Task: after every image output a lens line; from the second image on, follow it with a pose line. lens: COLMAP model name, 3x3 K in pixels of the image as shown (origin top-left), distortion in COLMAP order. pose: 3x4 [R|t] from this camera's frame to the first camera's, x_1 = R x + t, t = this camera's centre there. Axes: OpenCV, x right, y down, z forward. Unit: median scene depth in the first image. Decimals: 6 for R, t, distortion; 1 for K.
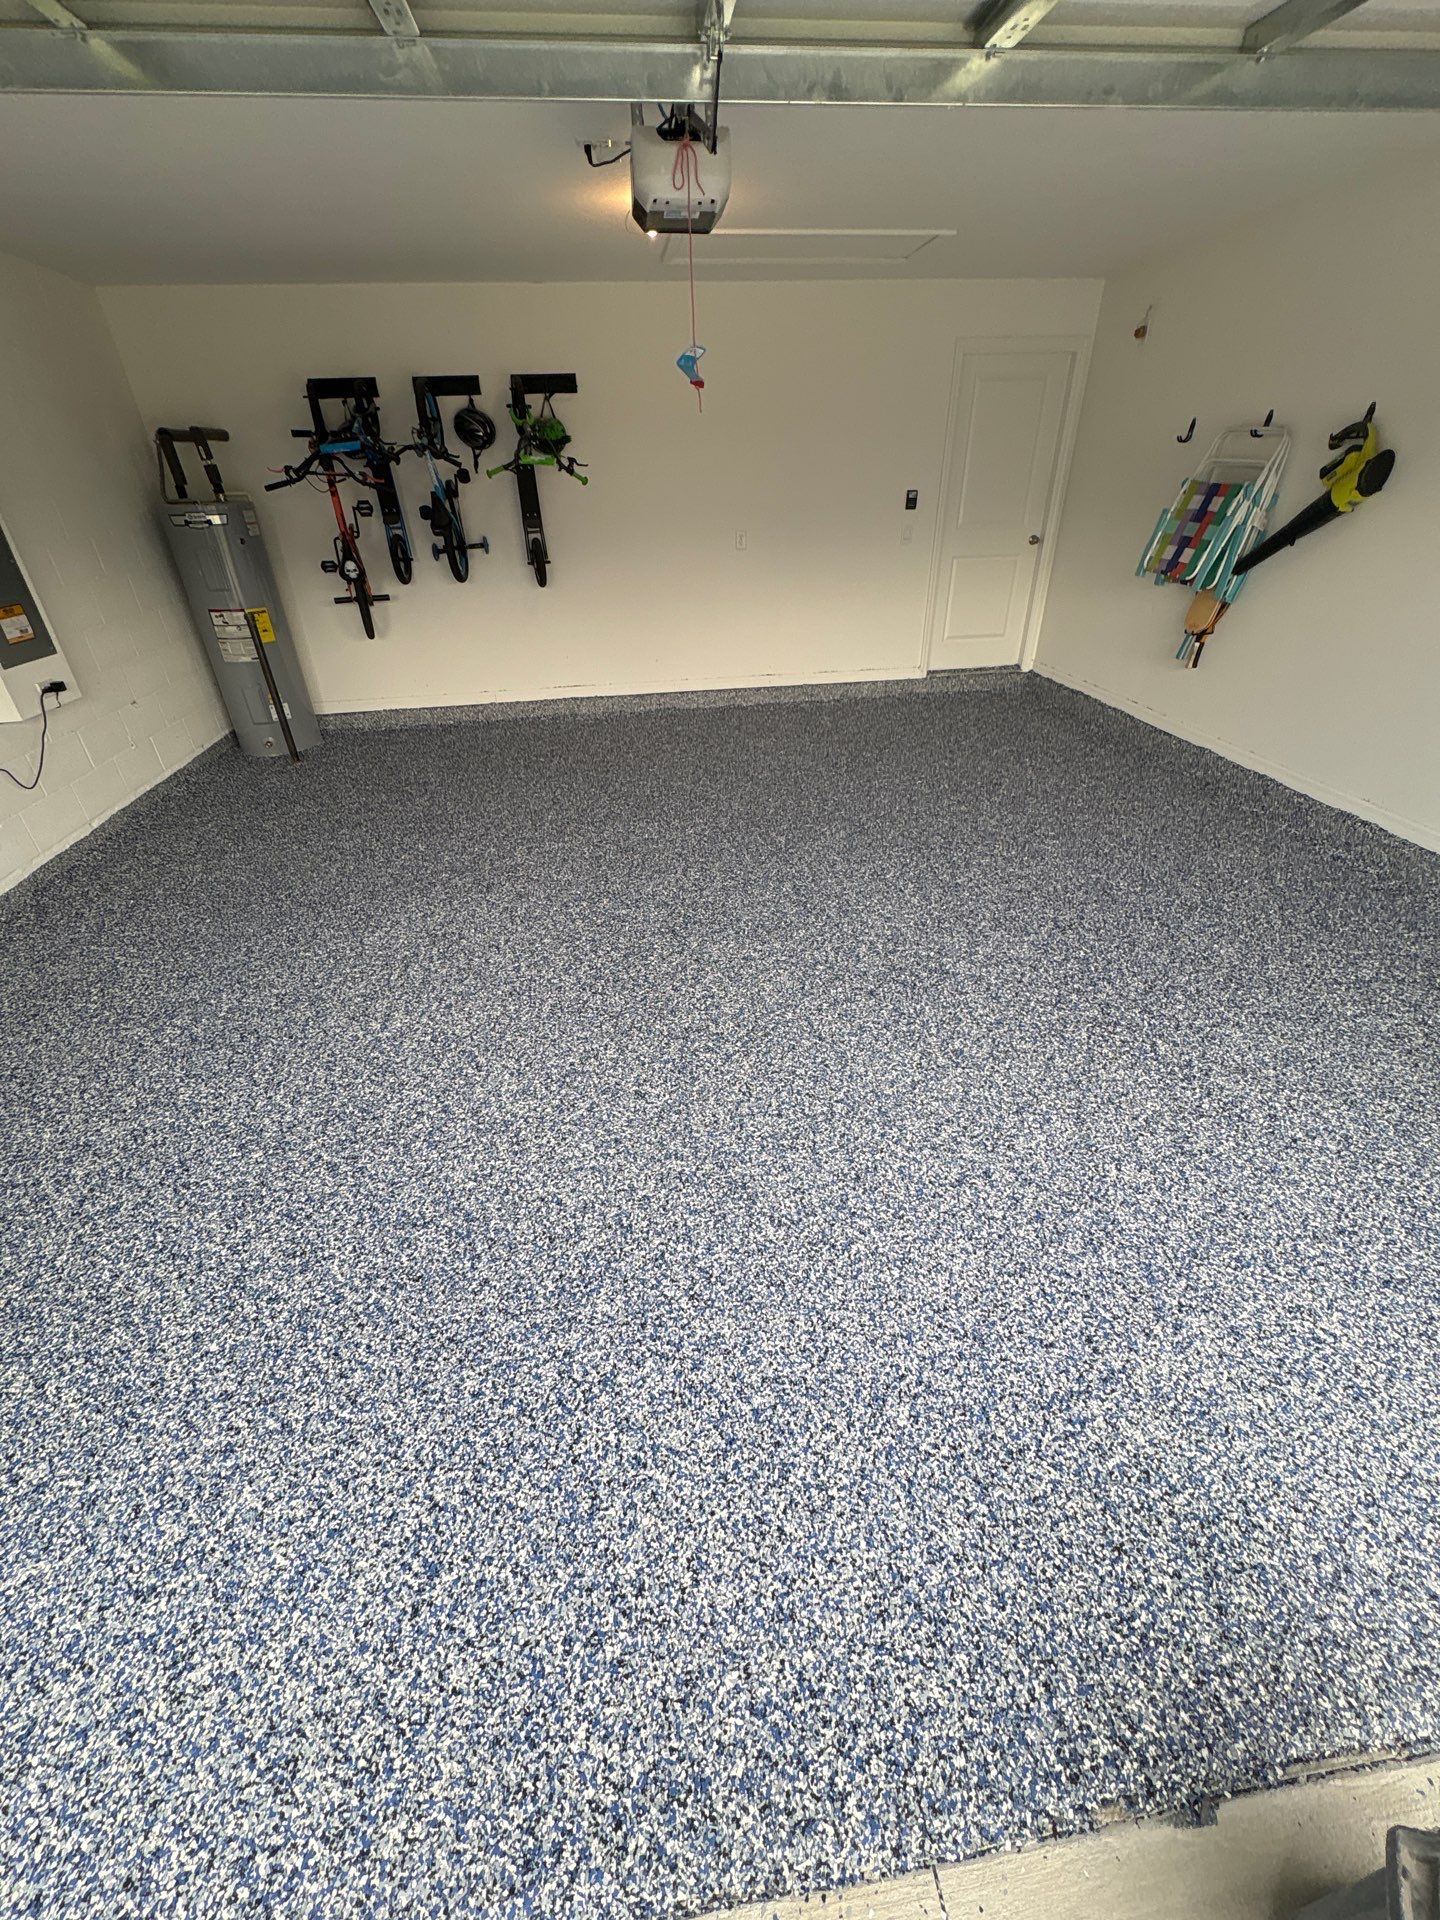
lens RADIAL K [[773.6, 0, 718.8], [0, 773.6, 963.5], [0, 0, 1]] dist [-0.000461, -0.000729]
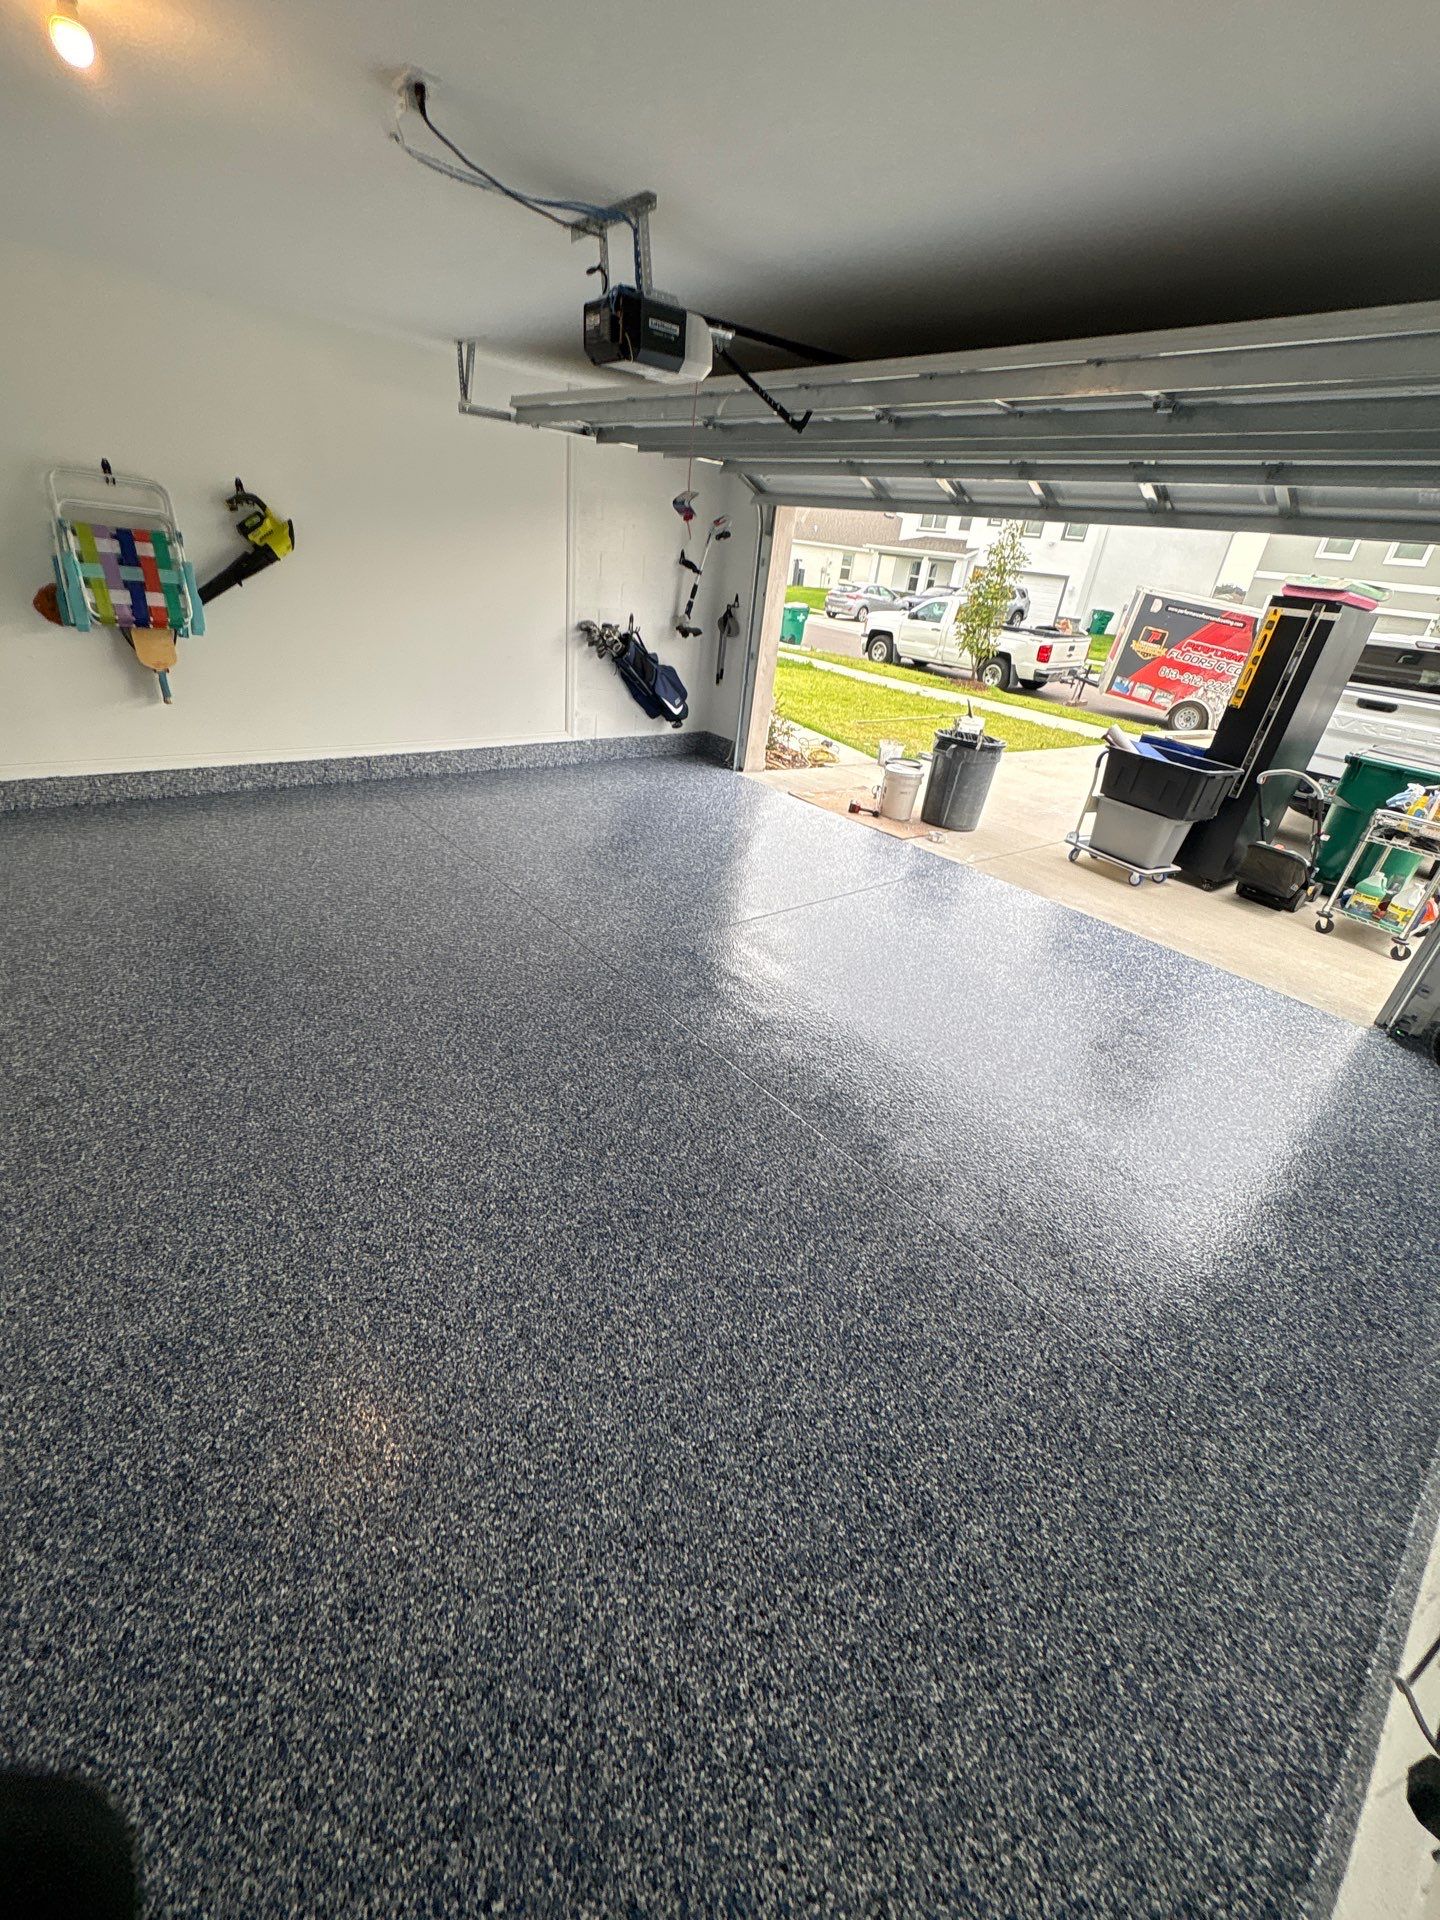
lens RADIAL K [[767.2, 0, 717.5], [0, 767.2, 956.9], [0, 0, 1]] dist [0.002459, 0.000008]
pose [[-0.536990, -0.426863, 0.727620, -0.709177], [0.370106, 0.655874, 0.657914, -0.604076], [-0.758066, 0.622589, -0.194213, 0.918404]]
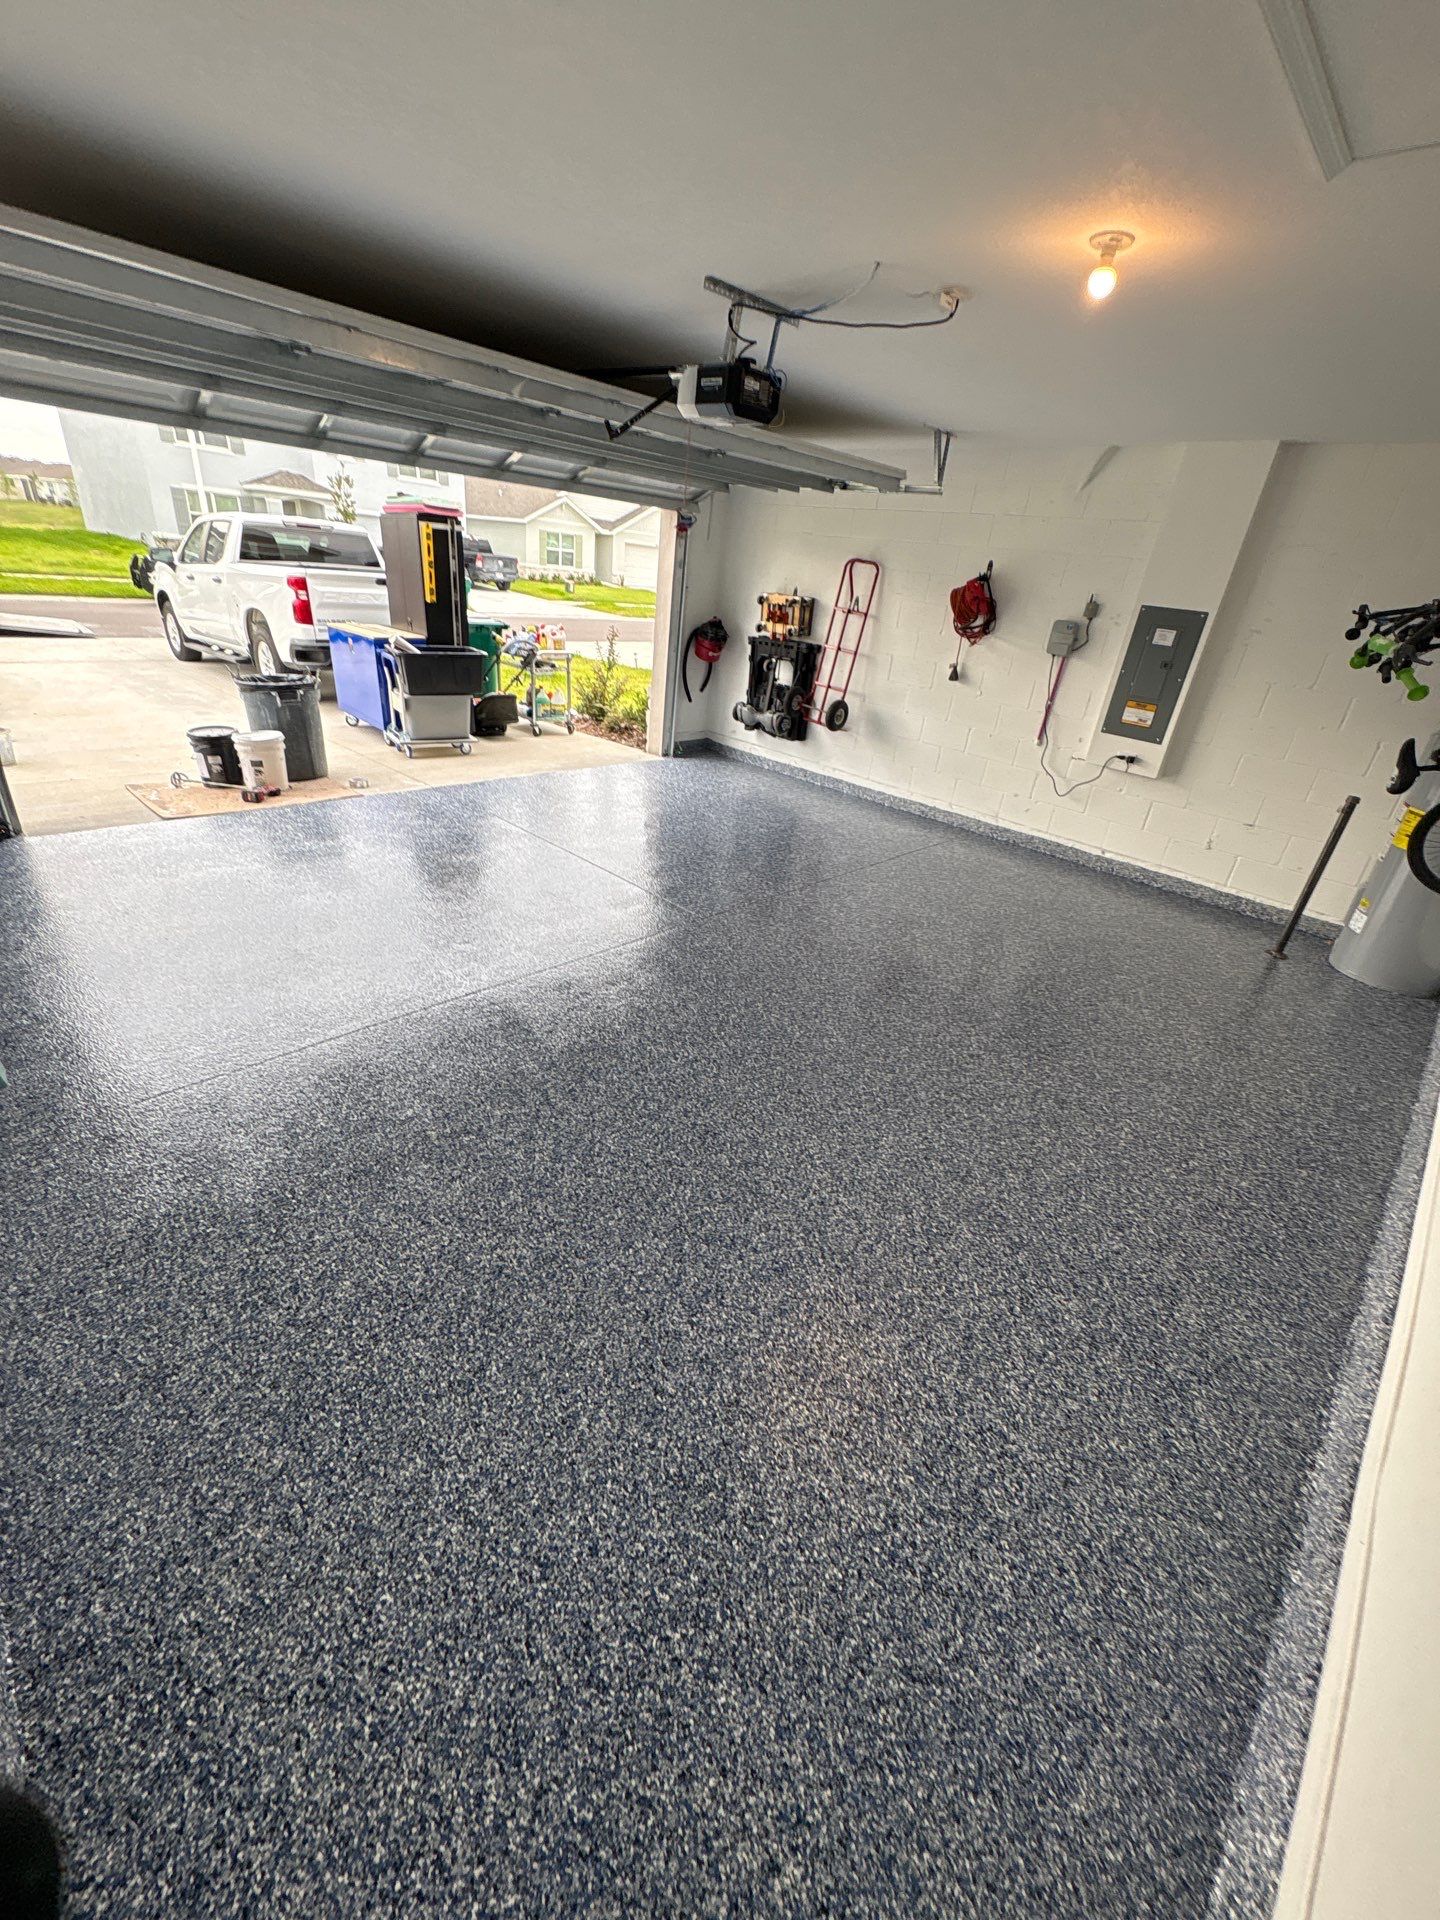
lens RADIAL K [[767.2, 0, 717.5], [0, 767.2, 956.9], [0, 0, 1]] dist [0.002459, 0.000008]
pose [[-0.788206, 0.231402, -0.570249, 0.550625], [-0.393650, 0.522678, 0.756206, -0.821711], [0.473044, 0.820525, -0.320886, 1.221283]]
